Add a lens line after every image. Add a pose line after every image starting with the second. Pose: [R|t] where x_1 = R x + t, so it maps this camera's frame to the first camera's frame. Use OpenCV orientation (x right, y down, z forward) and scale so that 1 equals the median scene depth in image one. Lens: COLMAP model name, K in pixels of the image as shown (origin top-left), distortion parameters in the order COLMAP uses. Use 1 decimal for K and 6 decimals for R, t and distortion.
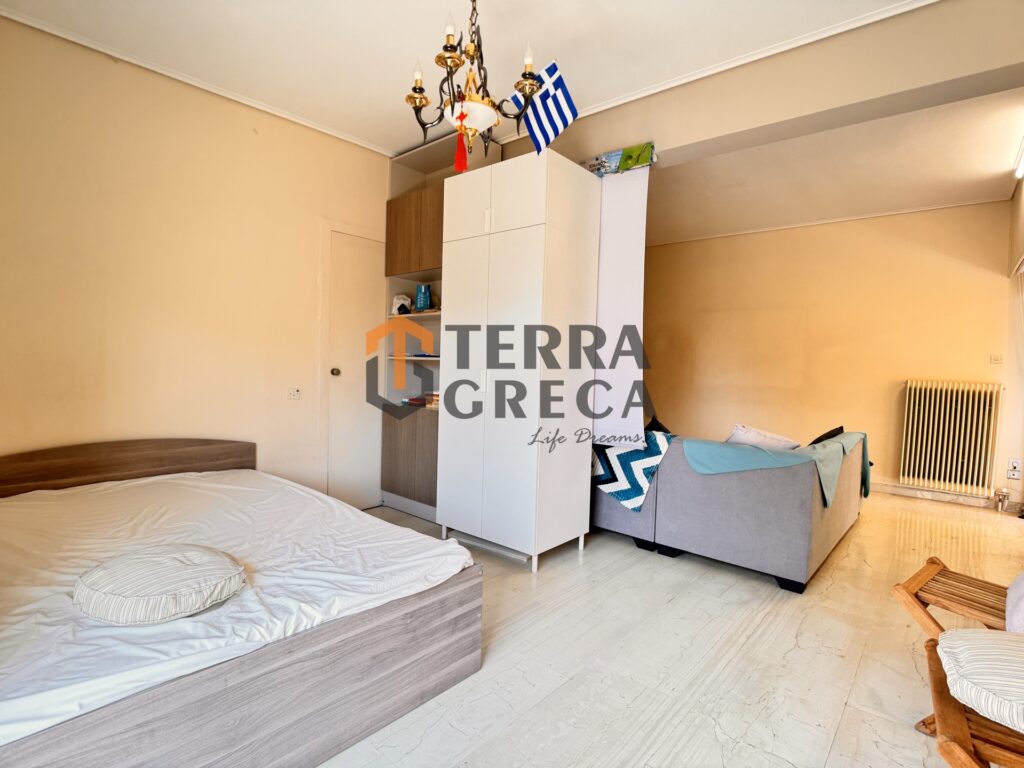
lens RADIAL K [[520.8, 0, 508.4], [0, 520.8, 385.3], [0, 0, 1]] dist [-0.026001, 0.003518]
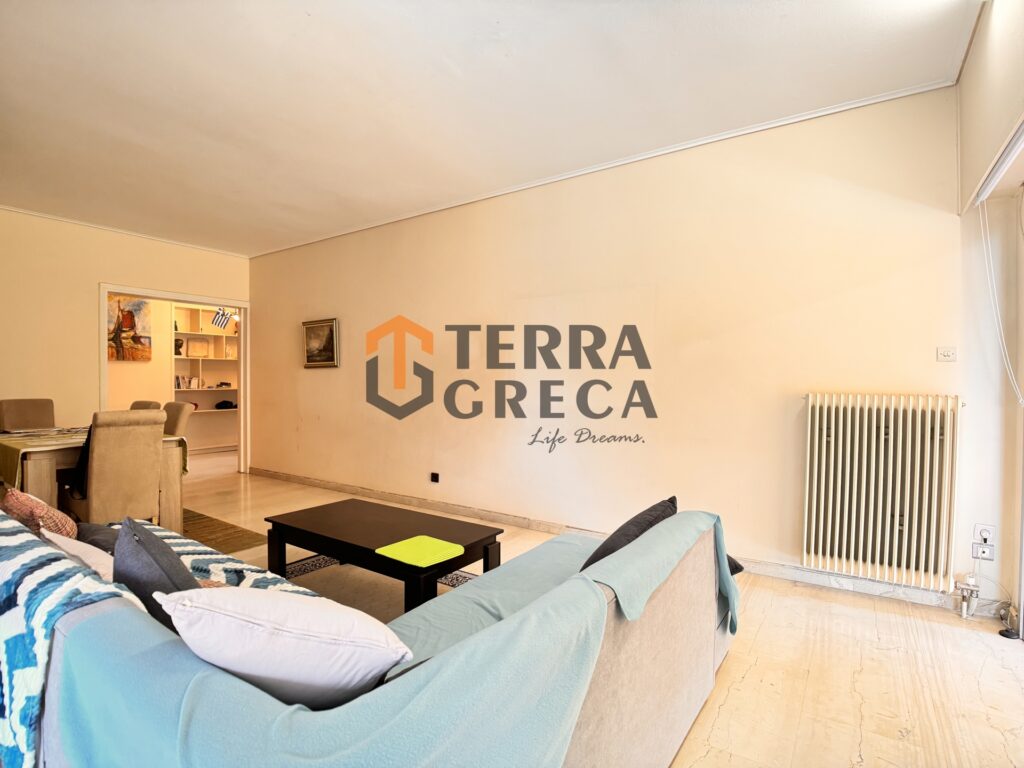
lens RADIAL K [[520.8, 0, 509.9], [0, 520.8, 387.2], [0, 0, 1]] dist [-0.026001, 0.003518]
pose [[0.993103, -0.024409, 0.114673, 0.386145], [0.027534, 0.999289, -0.025745, -0.011722], [-0.113963, 0.028724, 0.993070, 0.469198]]
